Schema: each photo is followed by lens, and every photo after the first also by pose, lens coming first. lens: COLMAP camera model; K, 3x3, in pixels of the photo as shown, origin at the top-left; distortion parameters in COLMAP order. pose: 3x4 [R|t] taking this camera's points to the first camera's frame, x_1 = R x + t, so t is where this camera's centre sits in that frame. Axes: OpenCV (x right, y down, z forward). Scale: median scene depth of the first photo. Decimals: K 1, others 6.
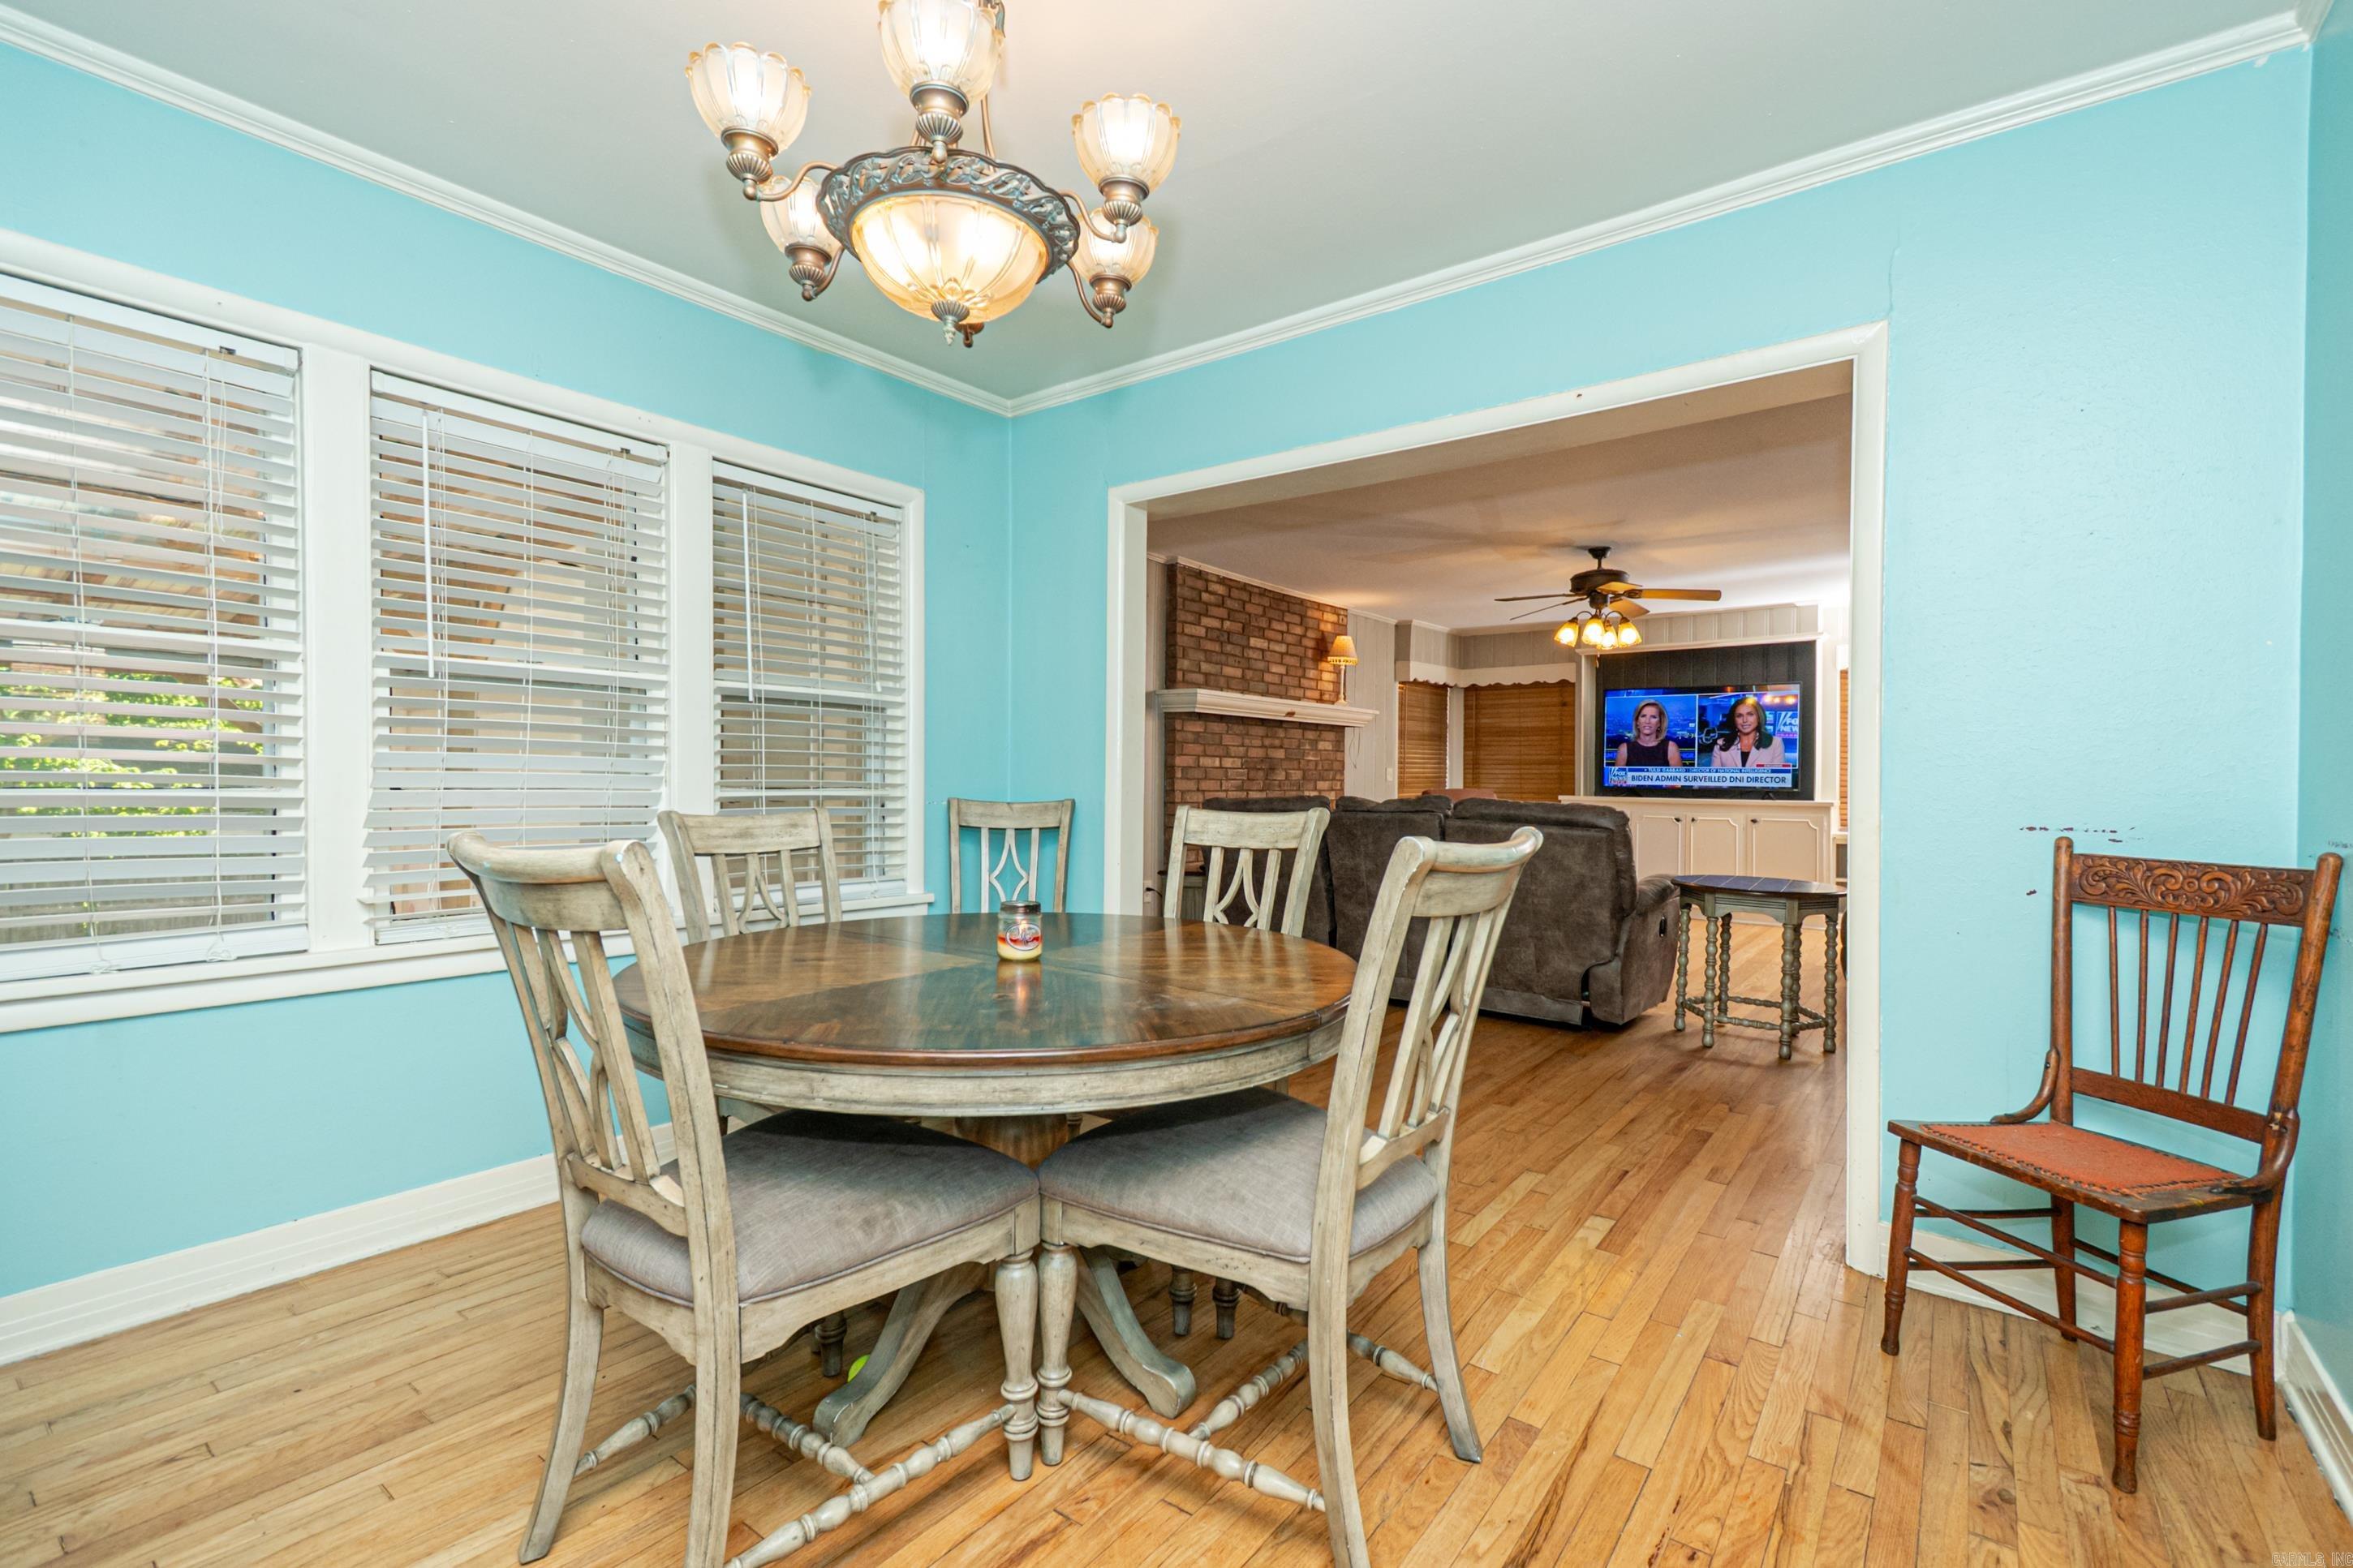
lens RADIAL K [[1050.9, 0, 1176.9], [0, 1050.9, 784.7], [0, 0, 1]] dist [0.005318, -0.001874]
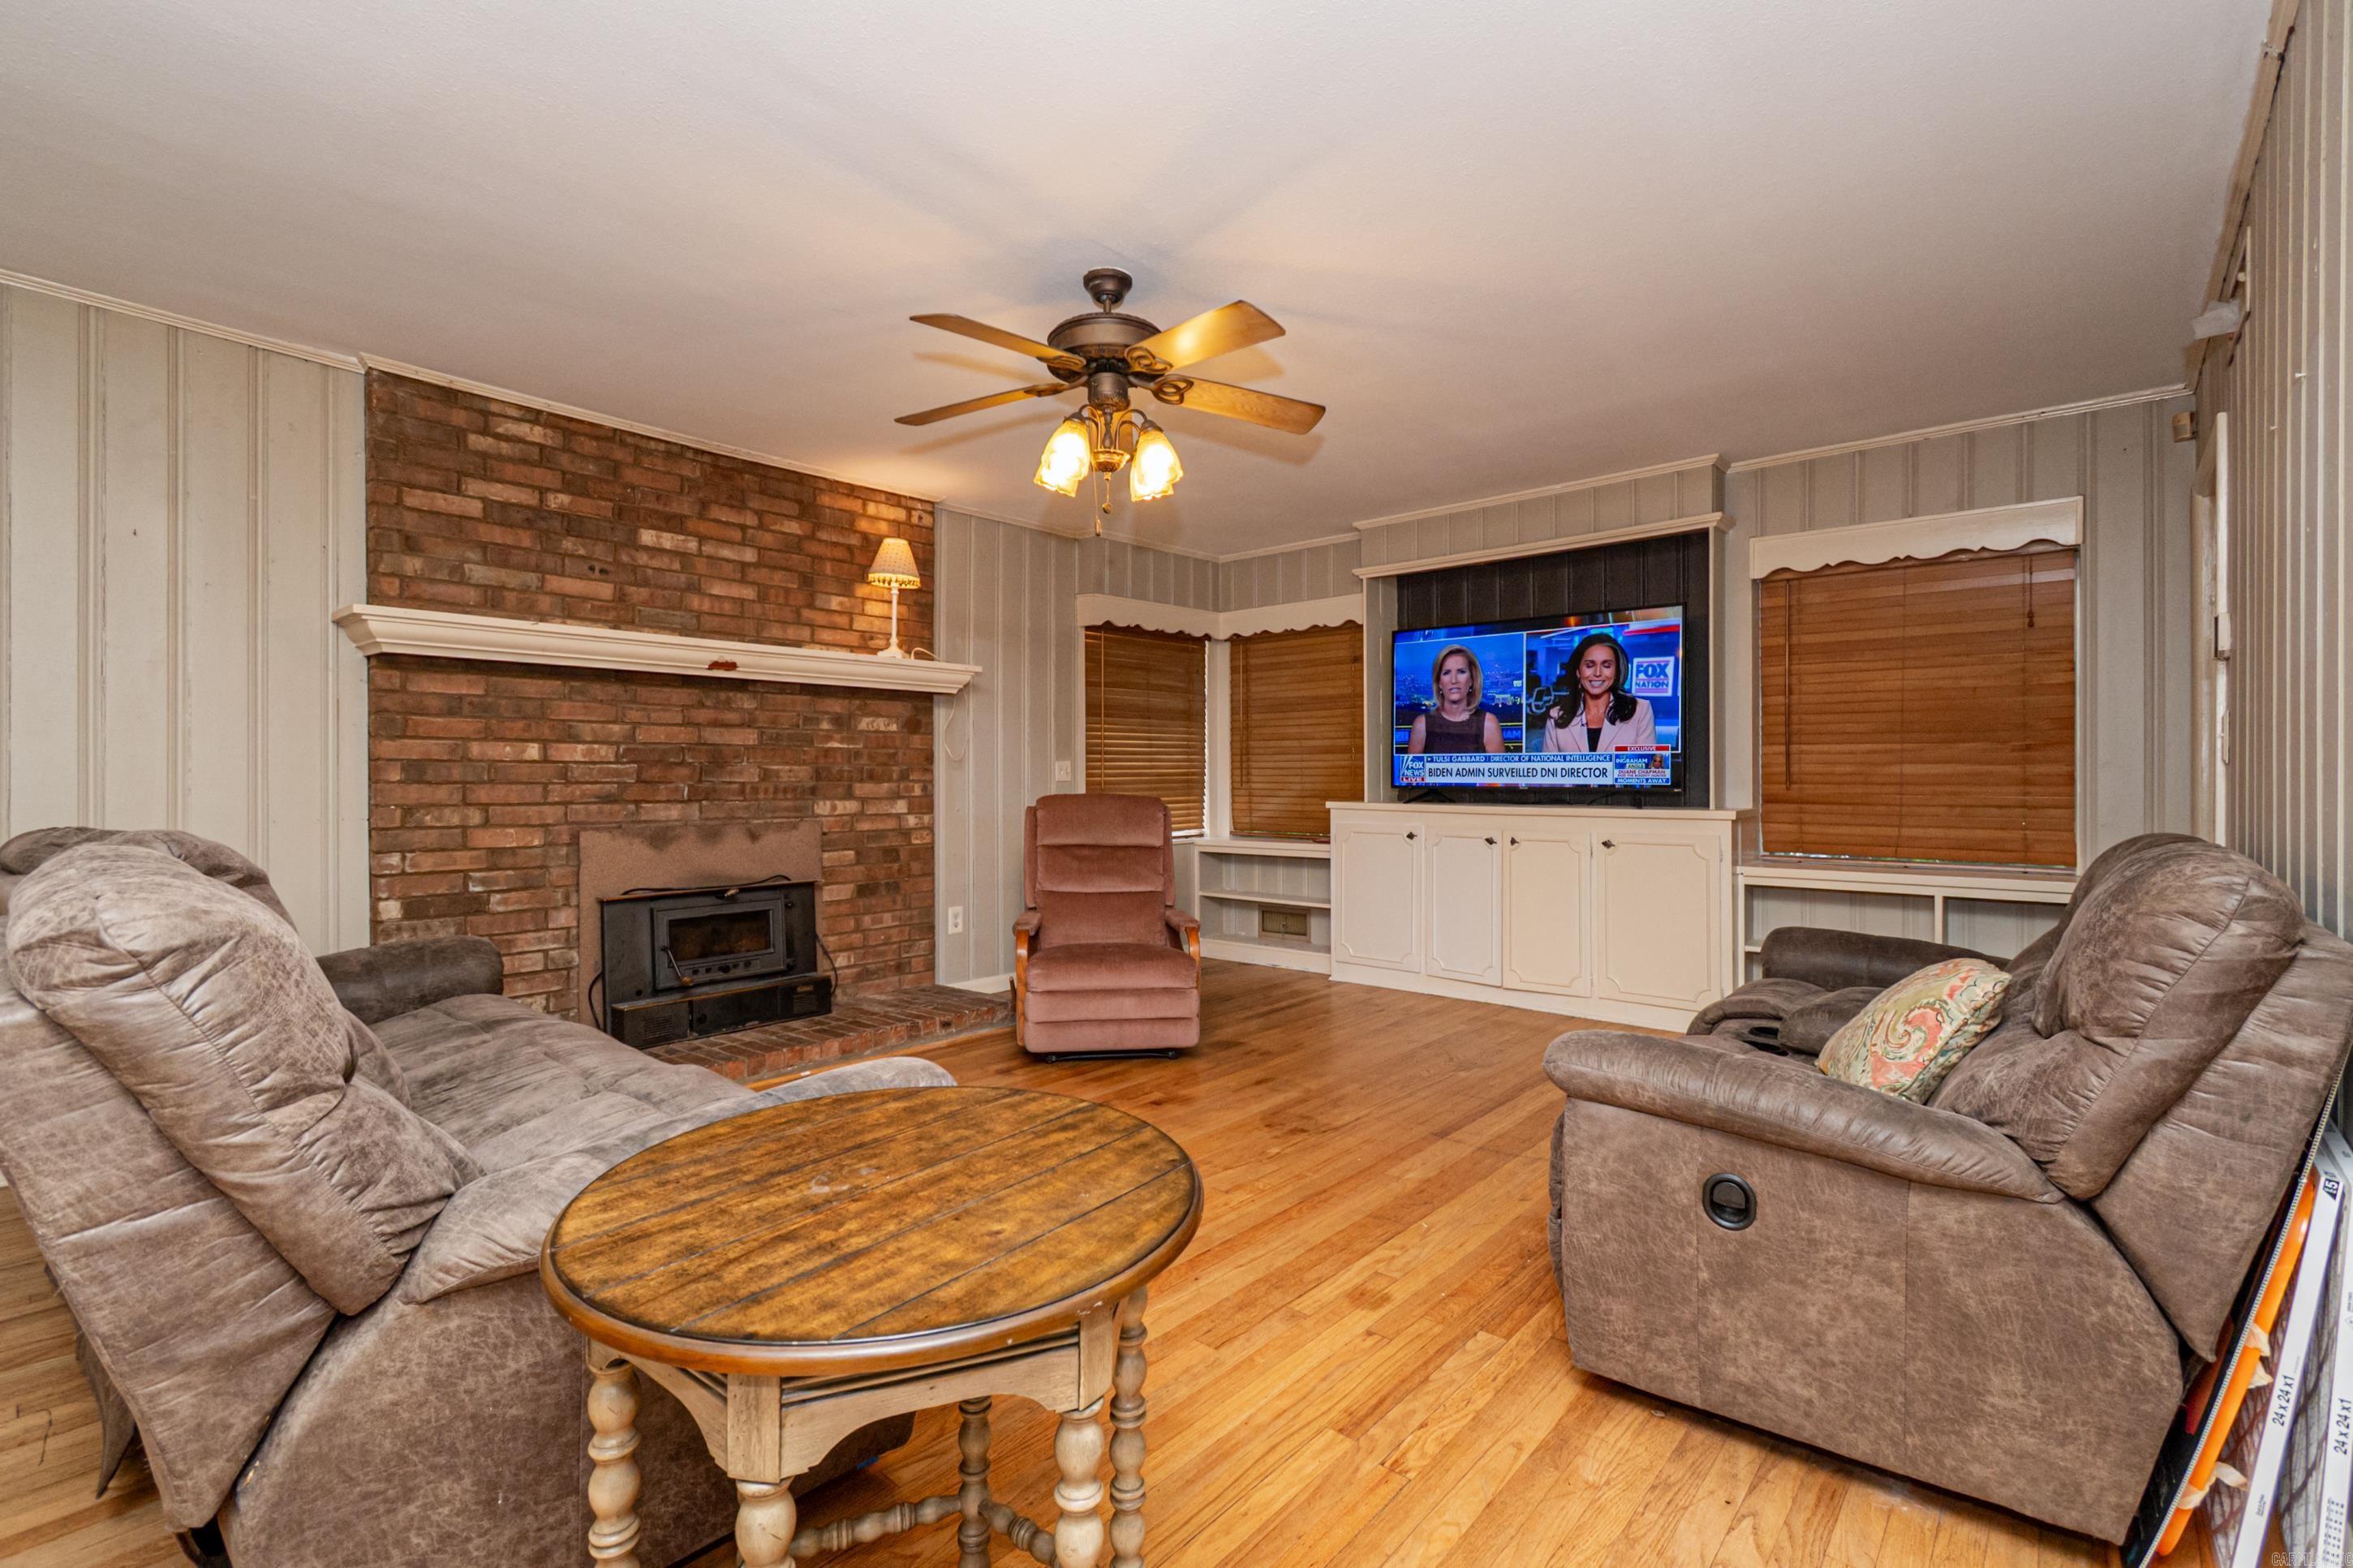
lens RADIAL K [[1050.9, 0, 1175.8], [0, 1050.9, 781.5], [0, 0, 1]] dist [0.005318, -0.001874]
pose [[0.997995, -0.008502, -0.062726, 0.343789], [0.008390, 0.999963, -0.002053, -0.001489], [0.062741, 0.001523, 0.998029, 0.403651]]
